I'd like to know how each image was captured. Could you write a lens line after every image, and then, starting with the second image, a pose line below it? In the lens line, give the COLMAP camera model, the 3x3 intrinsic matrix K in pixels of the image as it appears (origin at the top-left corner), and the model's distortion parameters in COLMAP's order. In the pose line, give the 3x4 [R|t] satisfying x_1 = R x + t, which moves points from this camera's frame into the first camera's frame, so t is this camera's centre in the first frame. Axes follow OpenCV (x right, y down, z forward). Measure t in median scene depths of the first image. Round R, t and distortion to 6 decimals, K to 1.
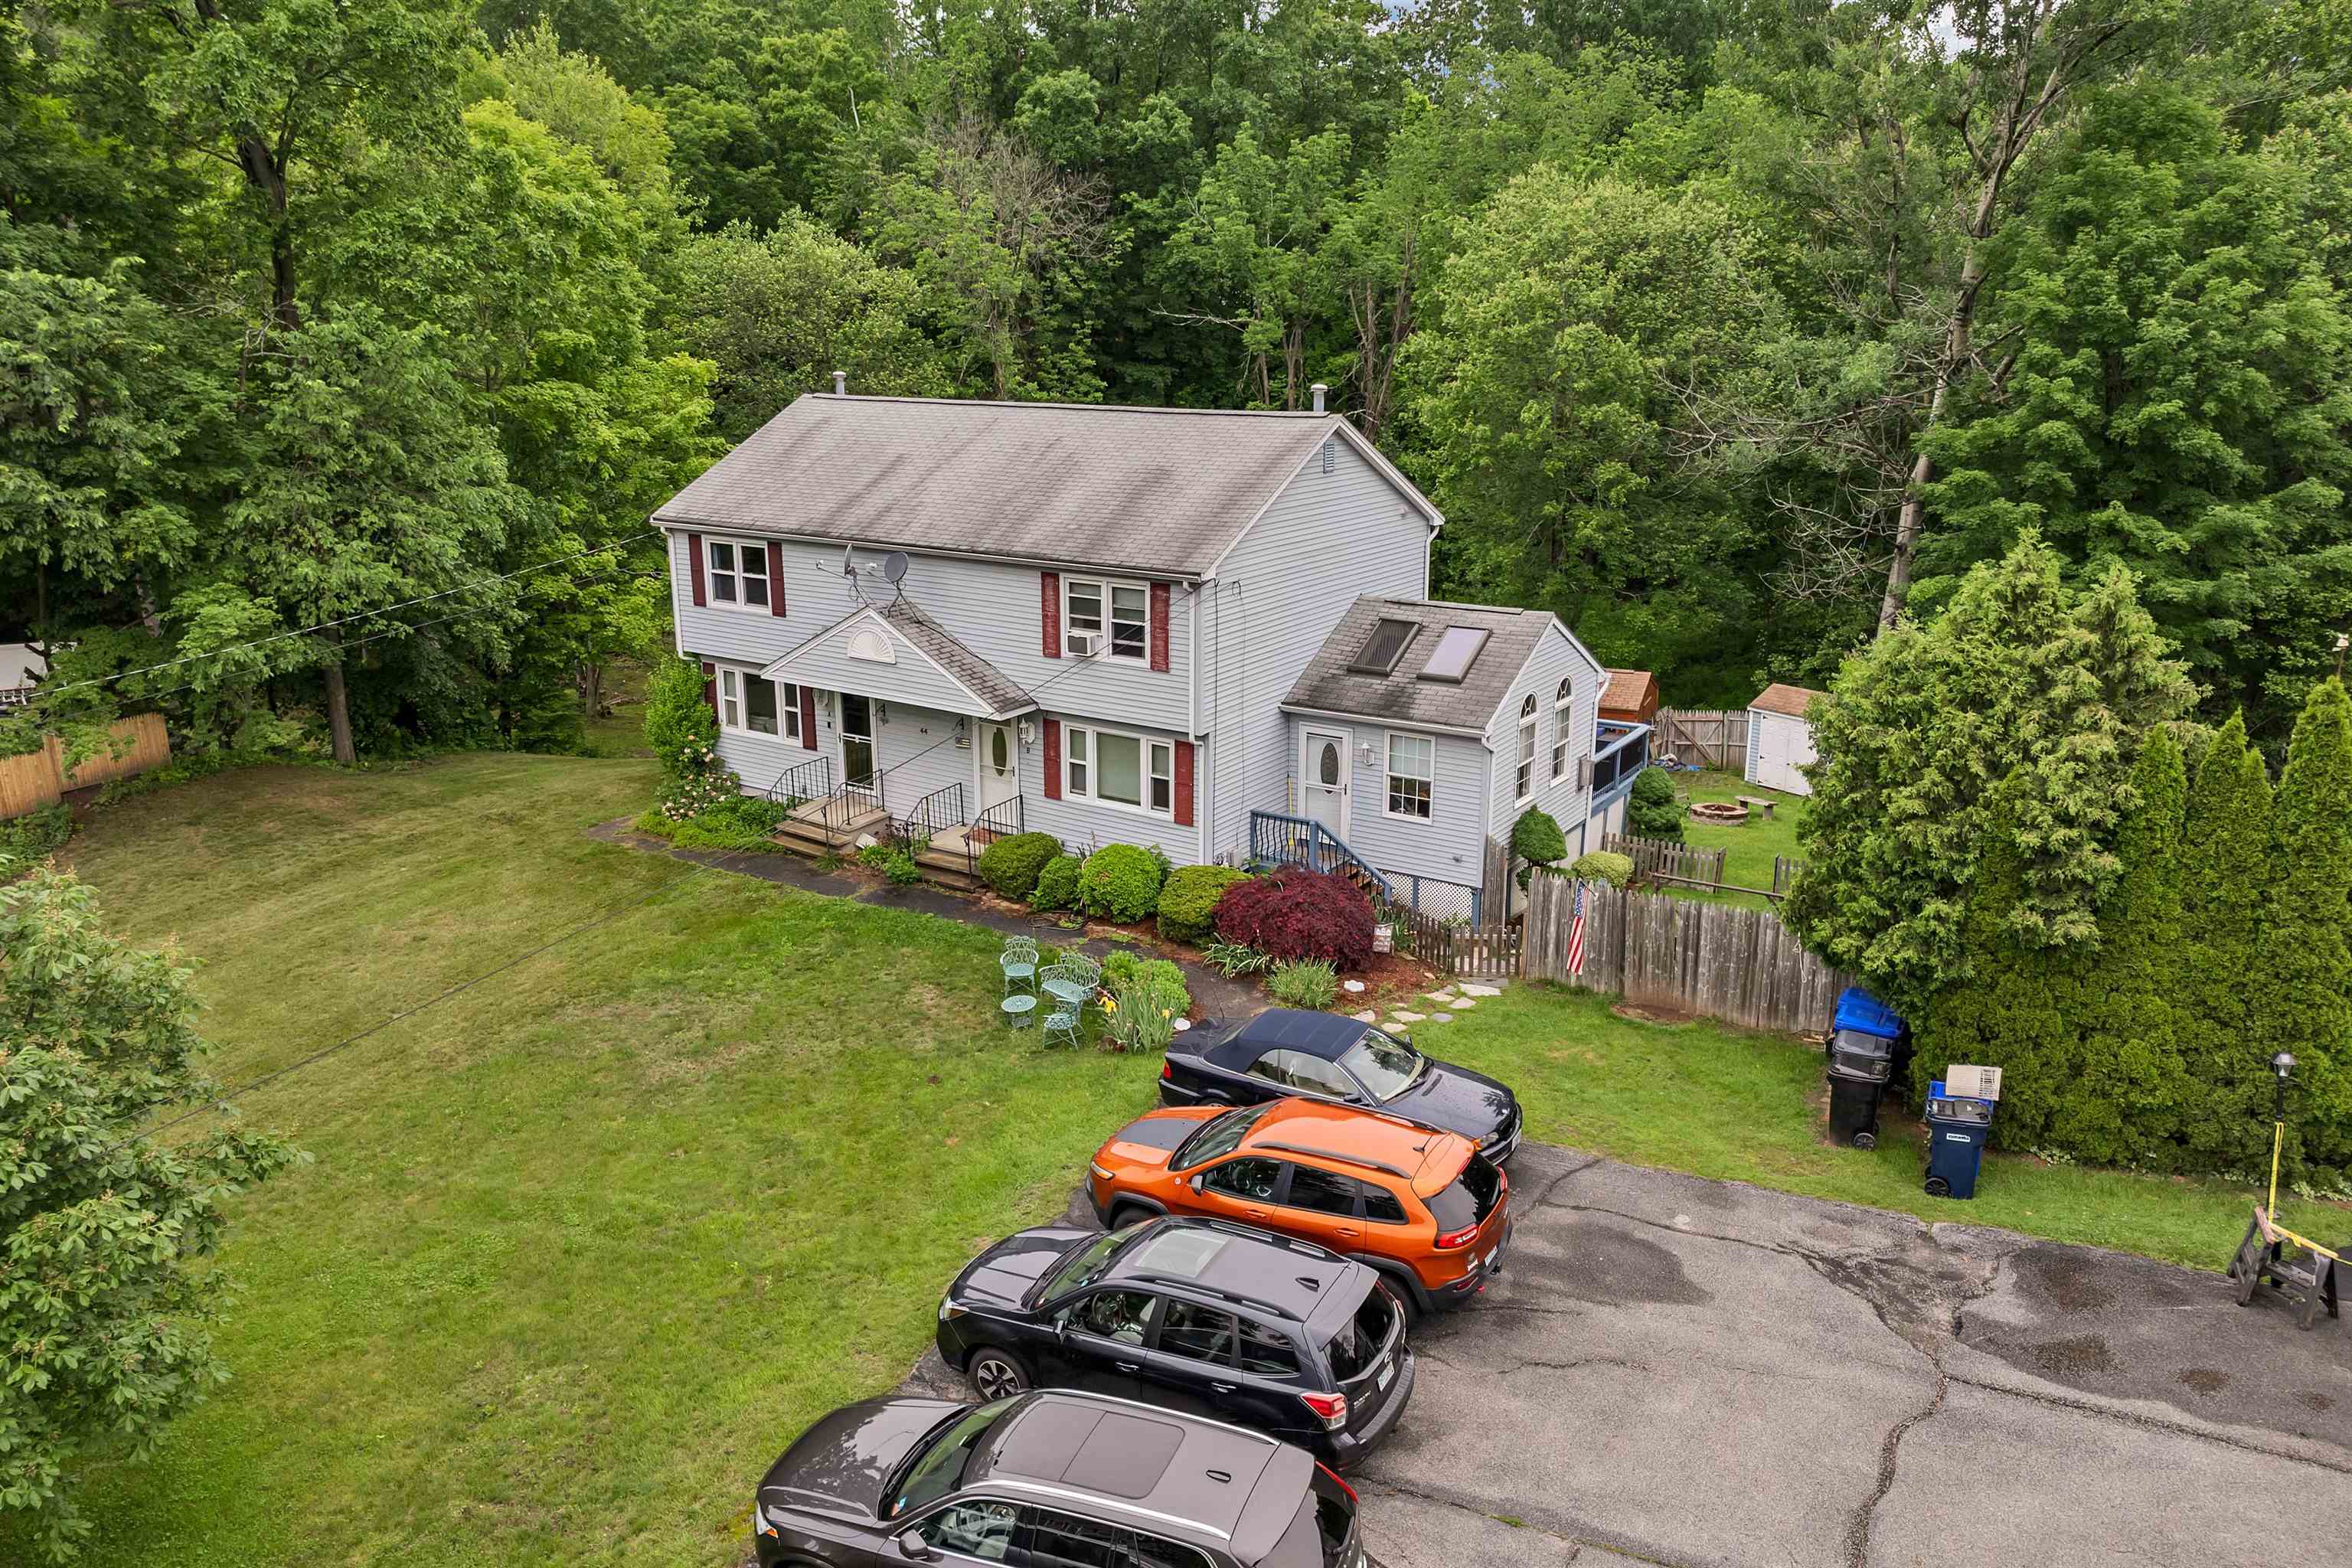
lens RADIAL K [[1694.4, 0, 1185.9], [0, 1694.4, 793.4], [0, 0, 1]] dist [-0.038764, 0.009120]
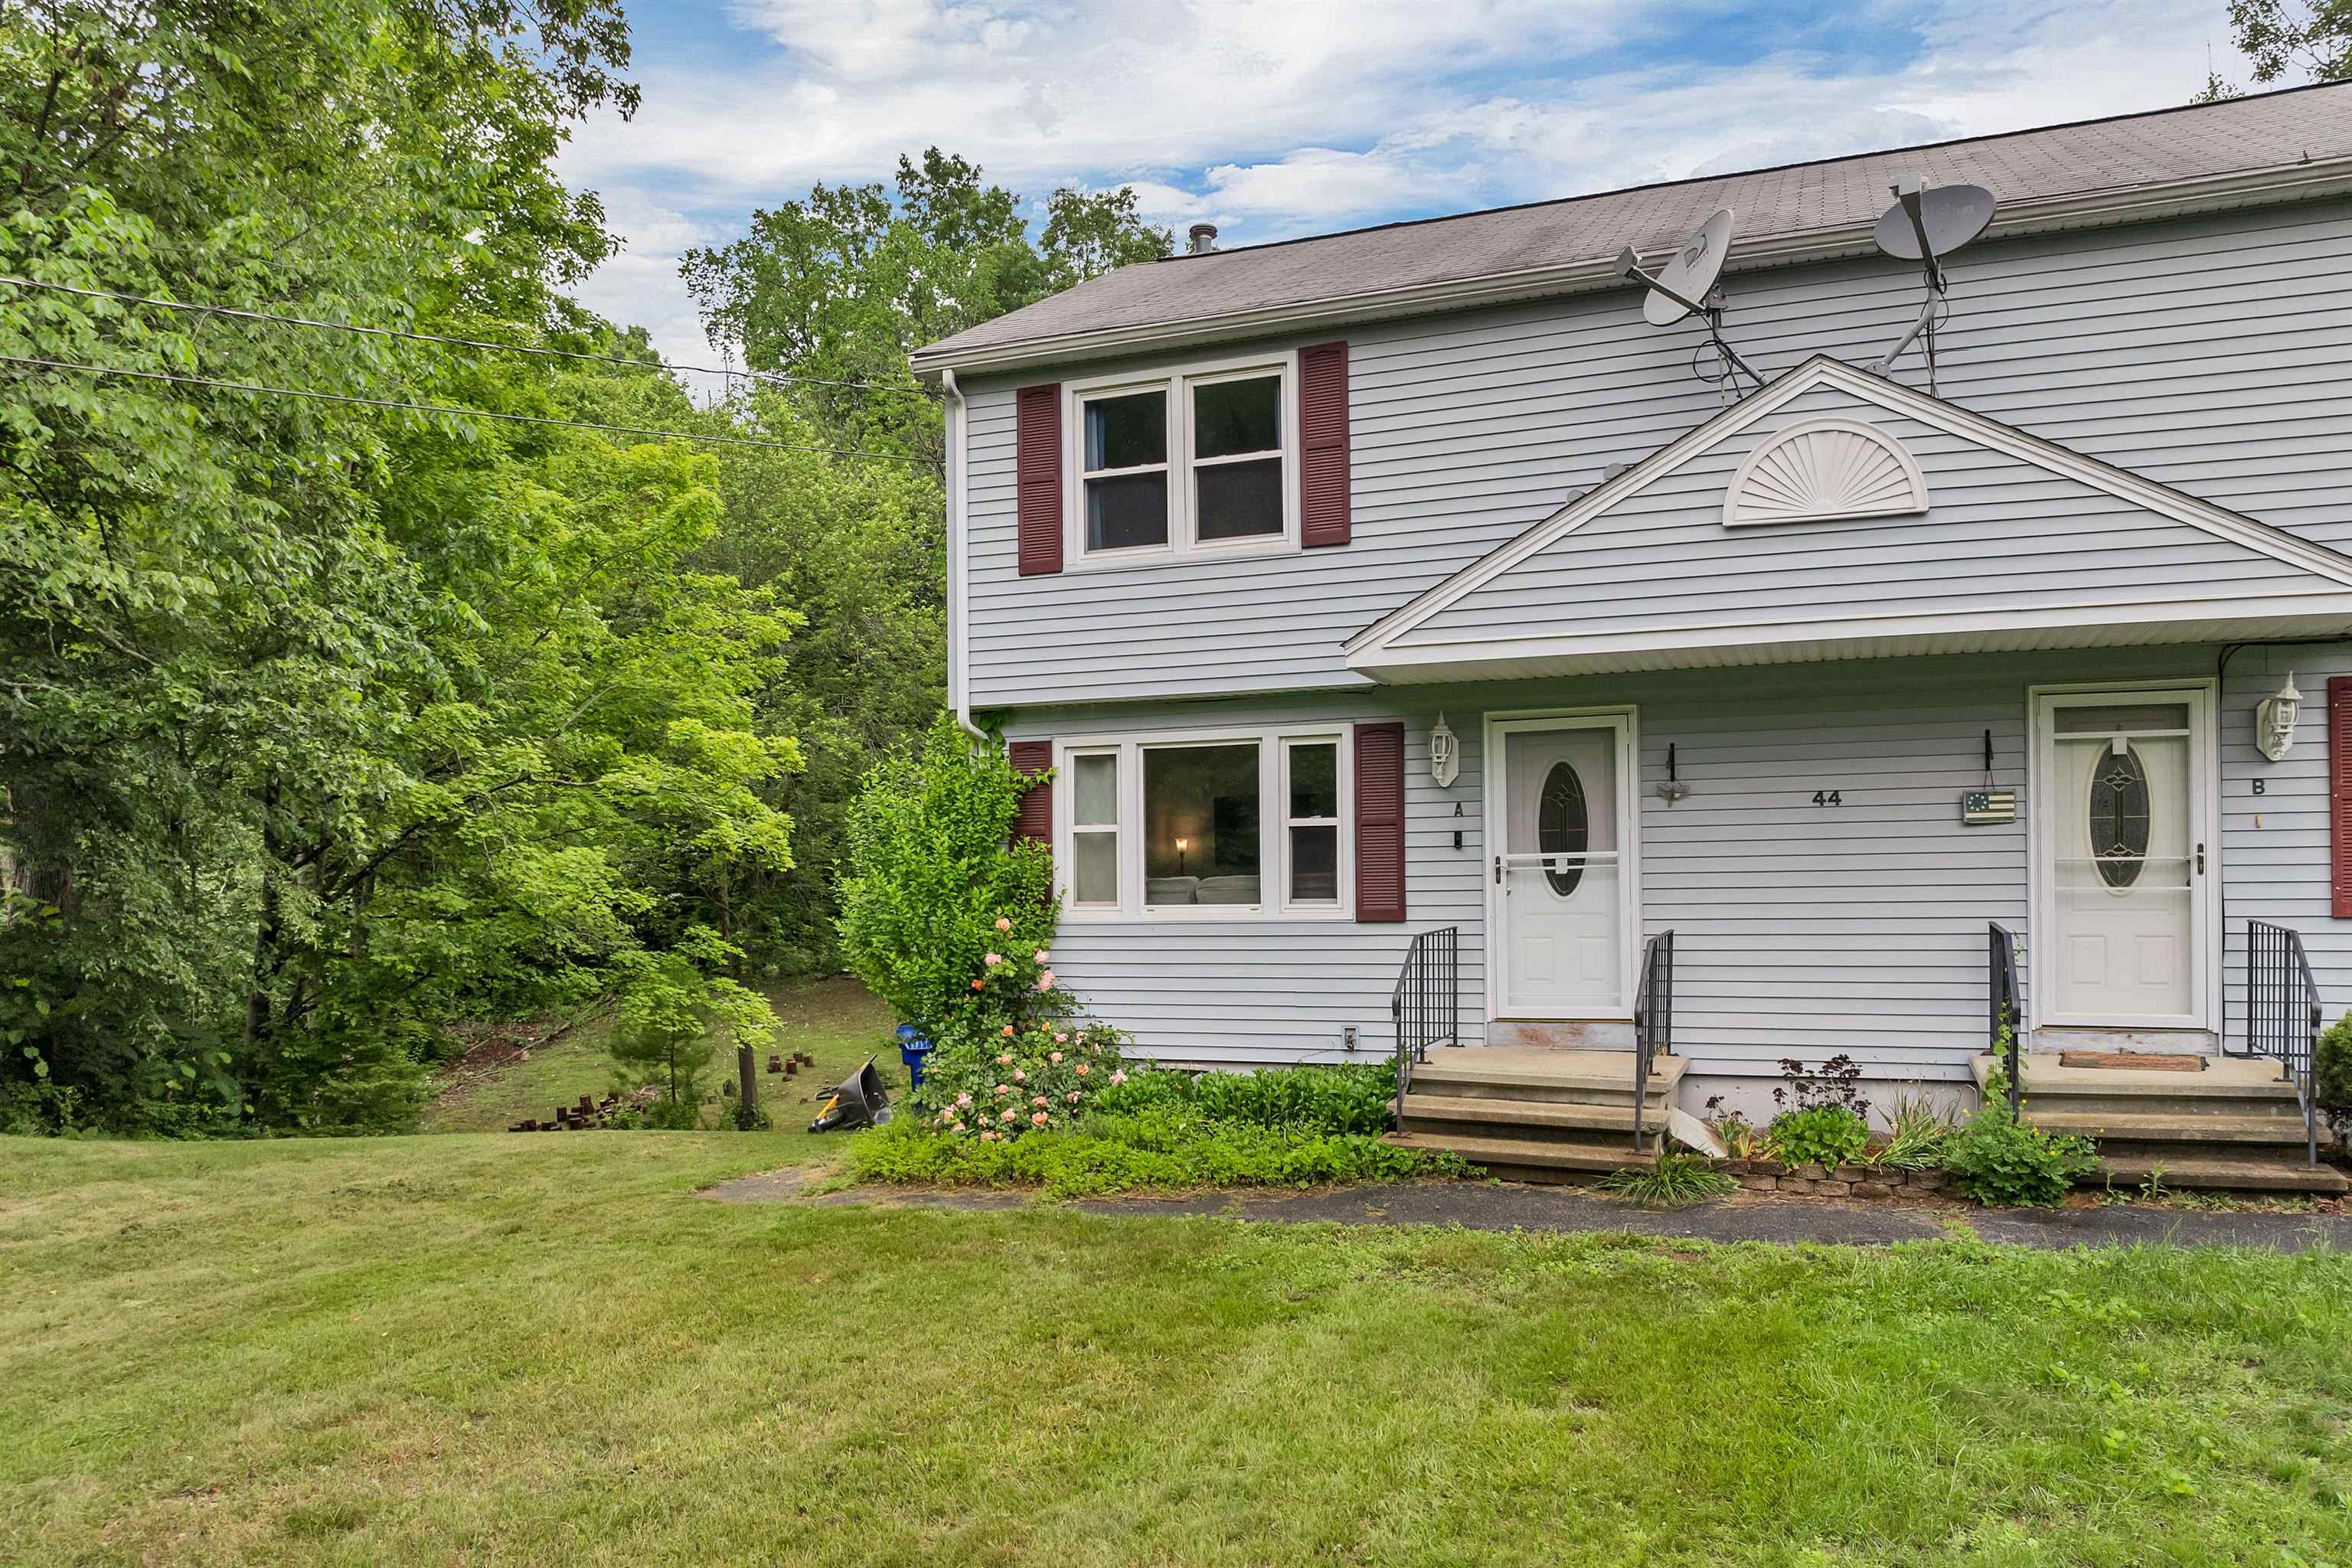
lens RADIAL K [[1694.4, 0, 1176.3], [0, 1694.4, 892.7], [0, 0, 1]] dist [-0.038764, 0.009120]
pose [[0.977518, -0.011081, 0.210560, -0.384873], [0.069733, 0.959414, -0.273243, 0.073048], [-0.198987, 0.281782, 0.938618, 0.746438]]
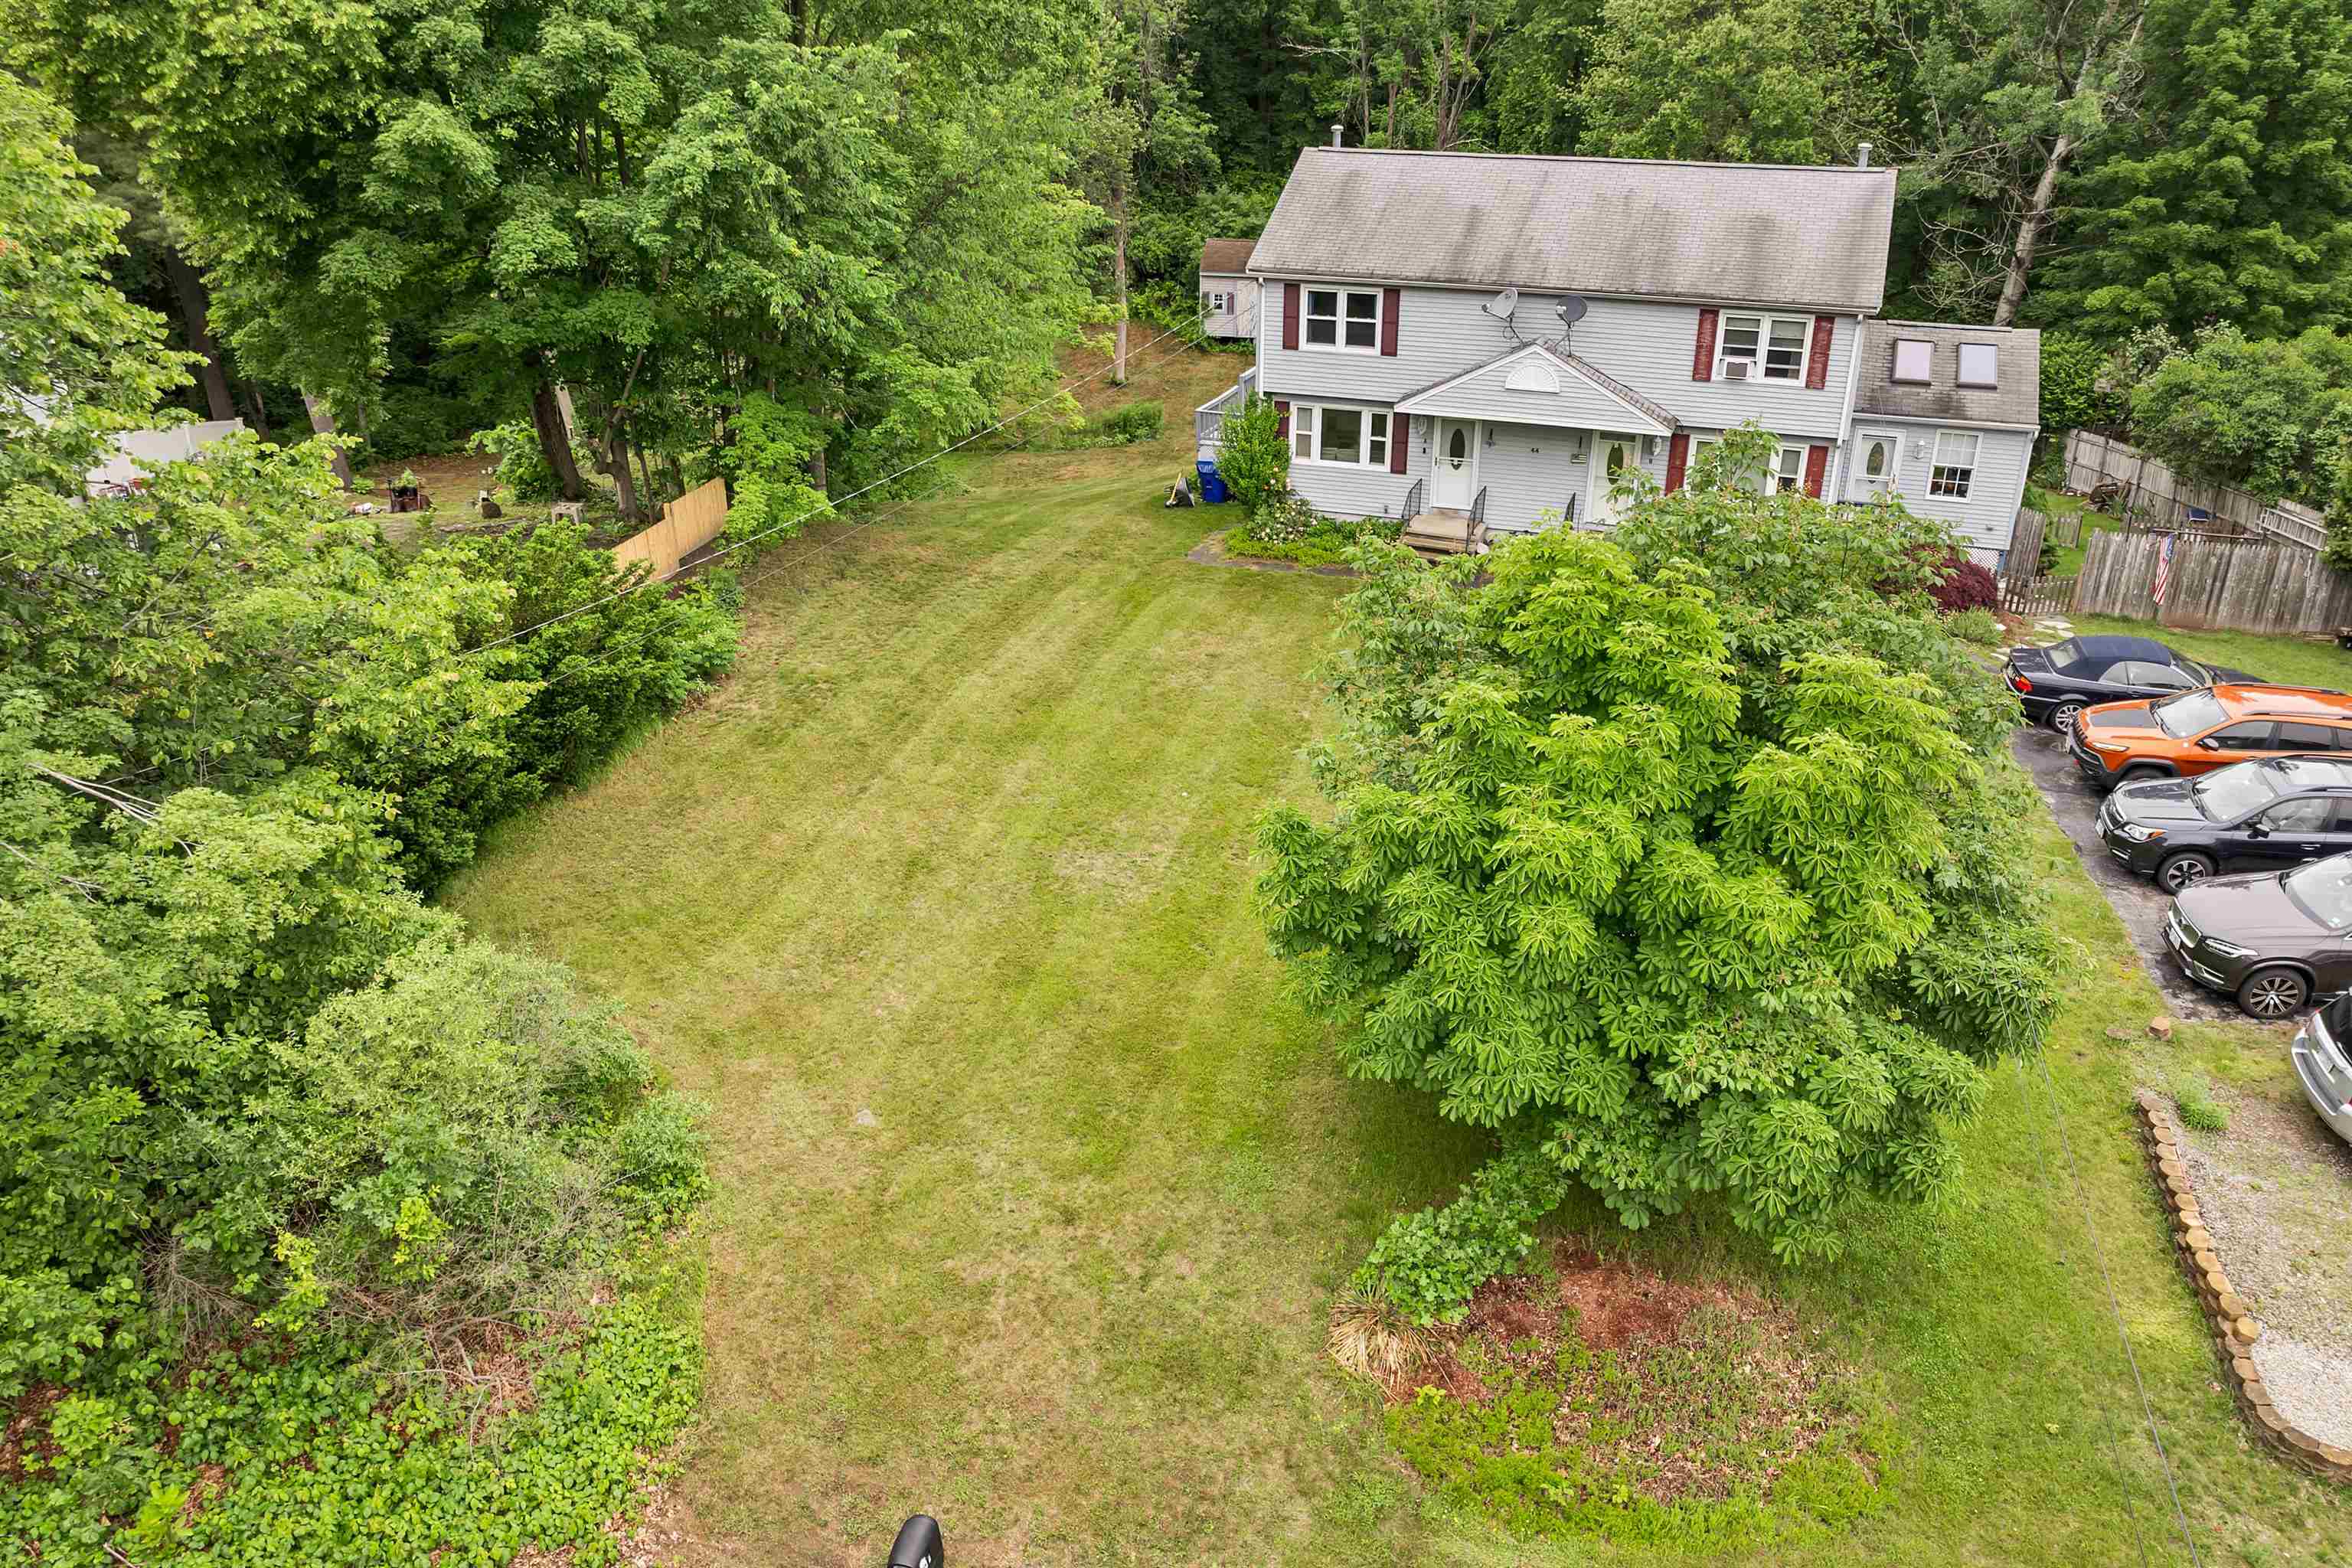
lens RADIAL K [[1694.4, 0, 1185.3], [0, 1694.4, 802.0], [0, 0, 1]] dist [-0.038764, 0.009120]
pose [[0.972534, -0.099672, 0.210343, -0.704899], [0.063512, 0.983020, 0.172155, -0.015086], [-0.223930, -0.154067, 0.962351, -0.121258]]
